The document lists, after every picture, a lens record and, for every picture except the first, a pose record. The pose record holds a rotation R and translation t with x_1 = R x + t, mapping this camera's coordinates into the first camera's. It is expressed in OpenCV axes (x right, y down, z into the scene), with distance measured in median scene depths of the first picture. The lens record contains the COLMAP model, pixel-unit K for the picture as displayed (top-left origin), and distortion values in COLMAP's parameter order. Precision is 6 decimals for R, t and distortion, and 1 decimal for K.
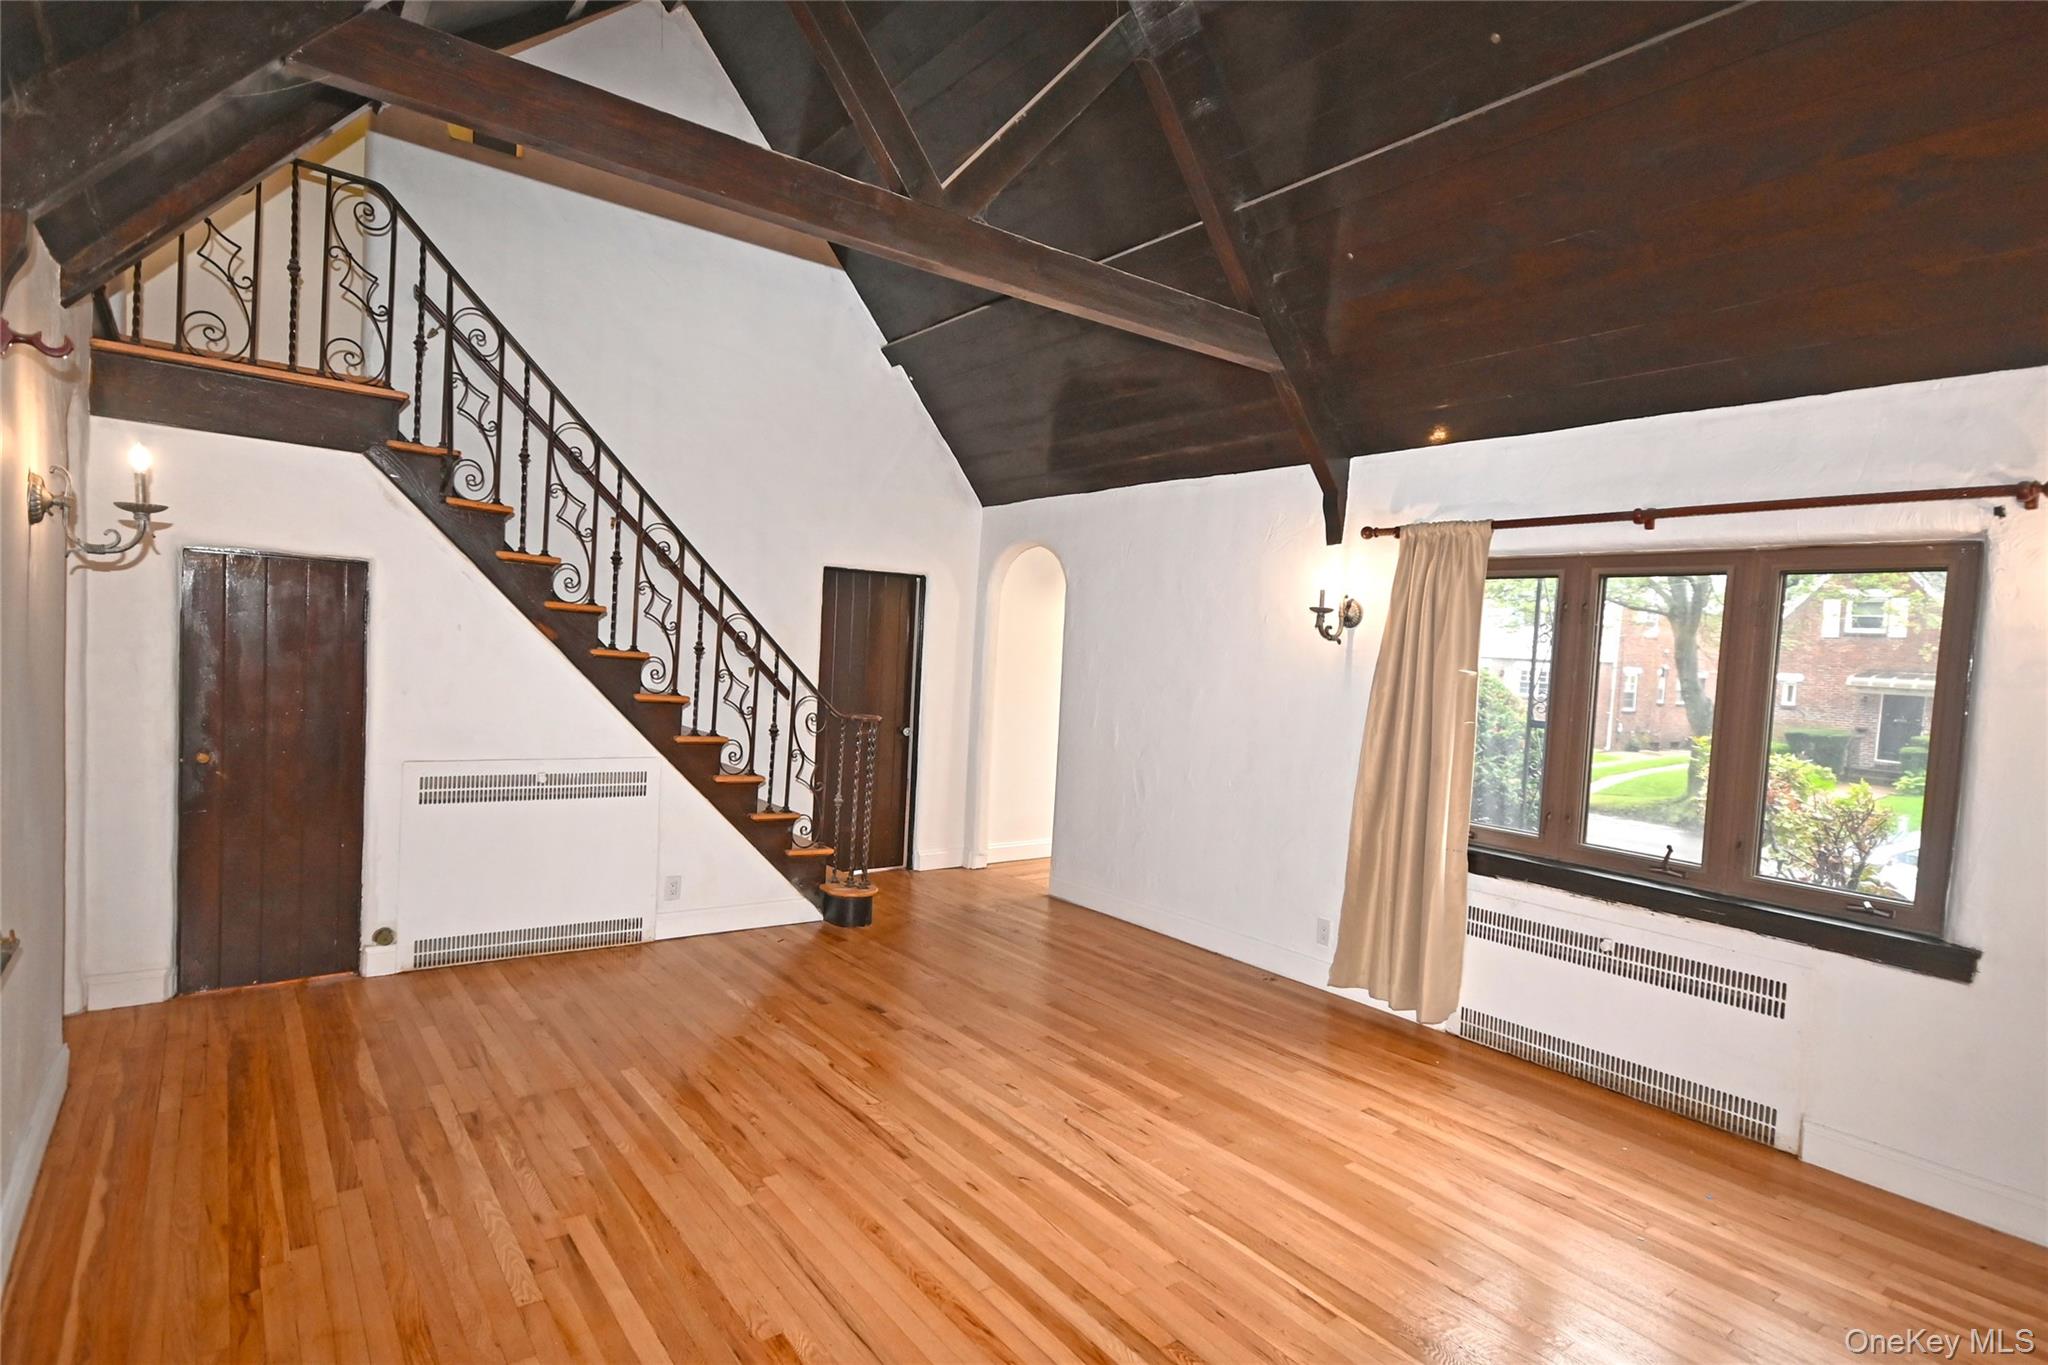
lens RADIAL K [[1064.1, 0, 1038.2], [0, 1064.1, 693.1], [0, 0, 1]] dist [0.011985, 0.000175]
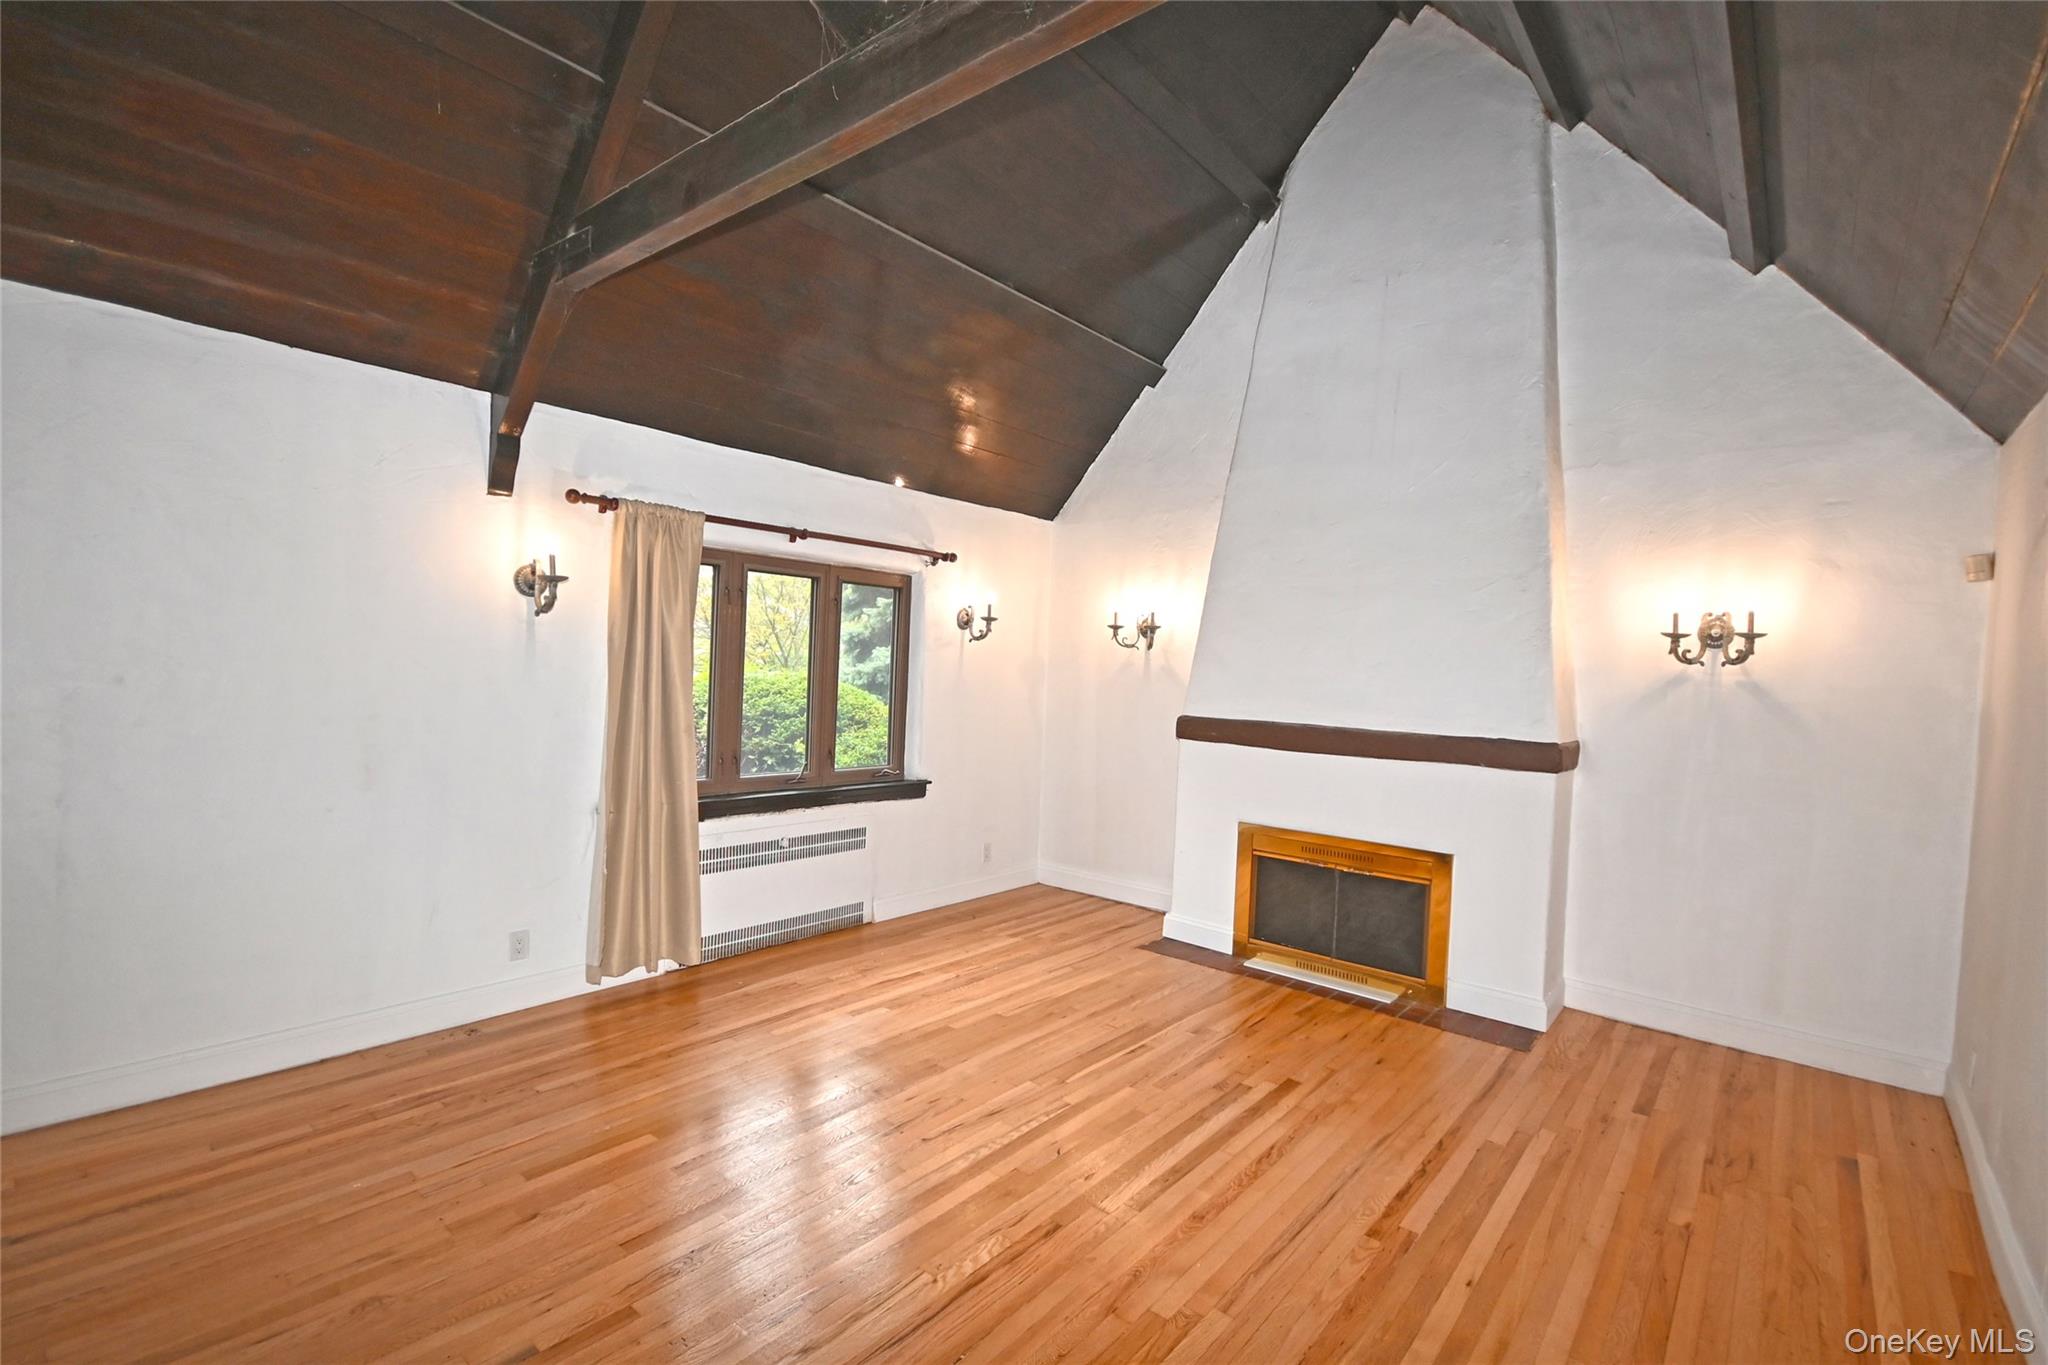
lens RADIAL K [[908.9, 0, 1028.4], [0, 908.9, 679.6], [0, 0, 1]] dist [-0.003200, -0.001361]
pose [[-0.217986, -0.079380, 0.972718, -0.724154], [-0.011669, 0.996827, 0.078733, -0.076742], [-0.975882, 0.005812, -0.218220, 1.033830]]
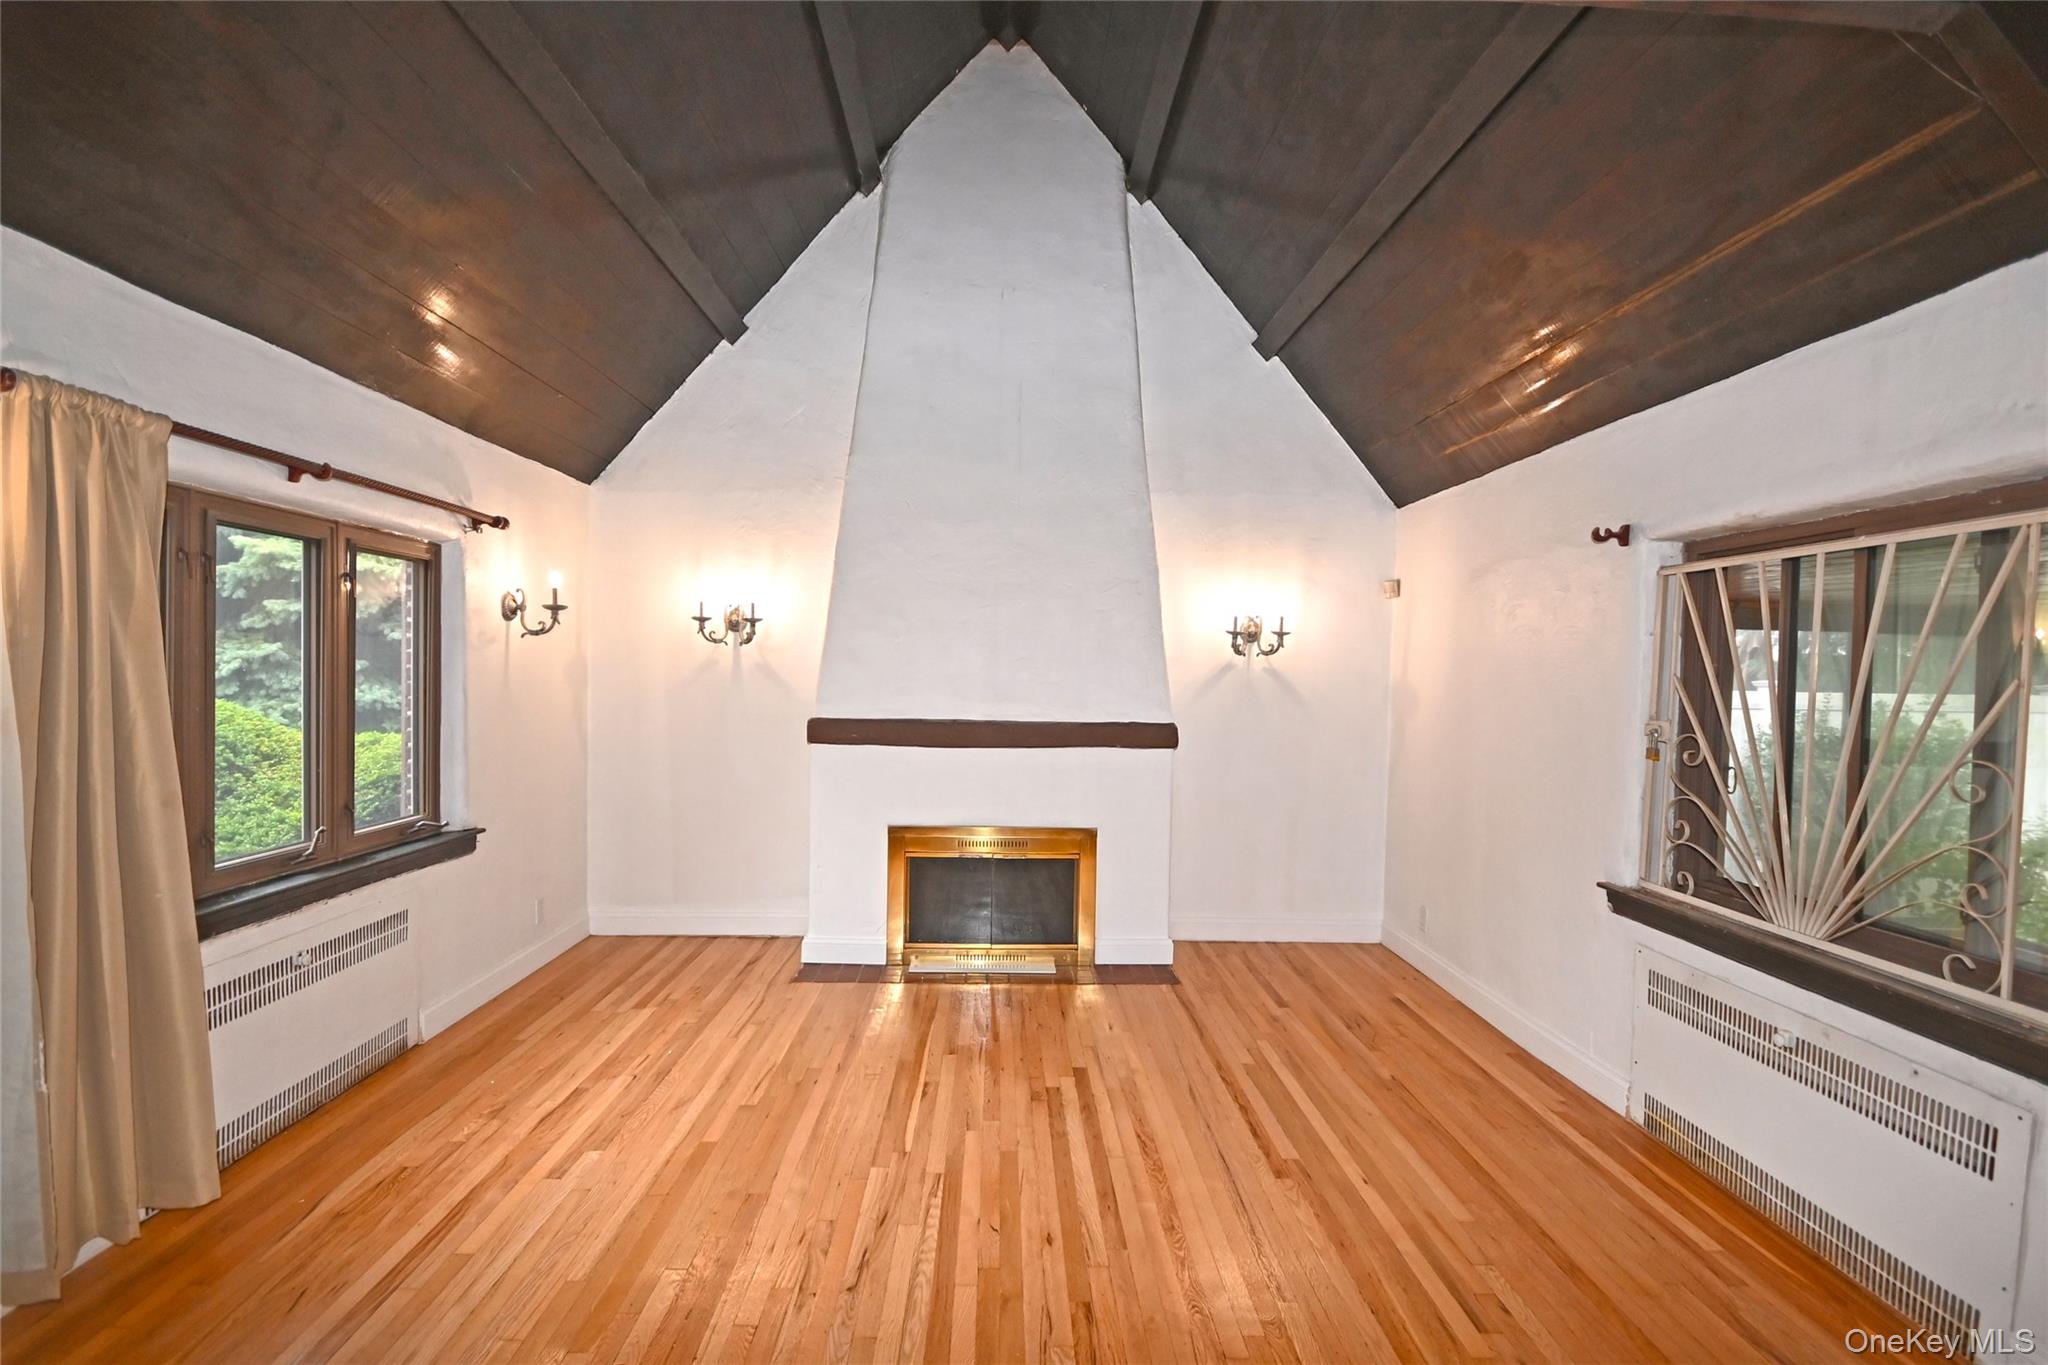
lens RADIAL K [[908.9, 0, 1025.4], [0, 908.9, 683.4], [0, 0, 1]] dist [-0.003200, -0.001361]
pose [[-0.808812, -0.077314, 0.582962, -0.393115], [-0.036772, 0.996029, 0.081078, -0.076649], [-0.586916, 0.044140, -0.808444, 1.357275]]
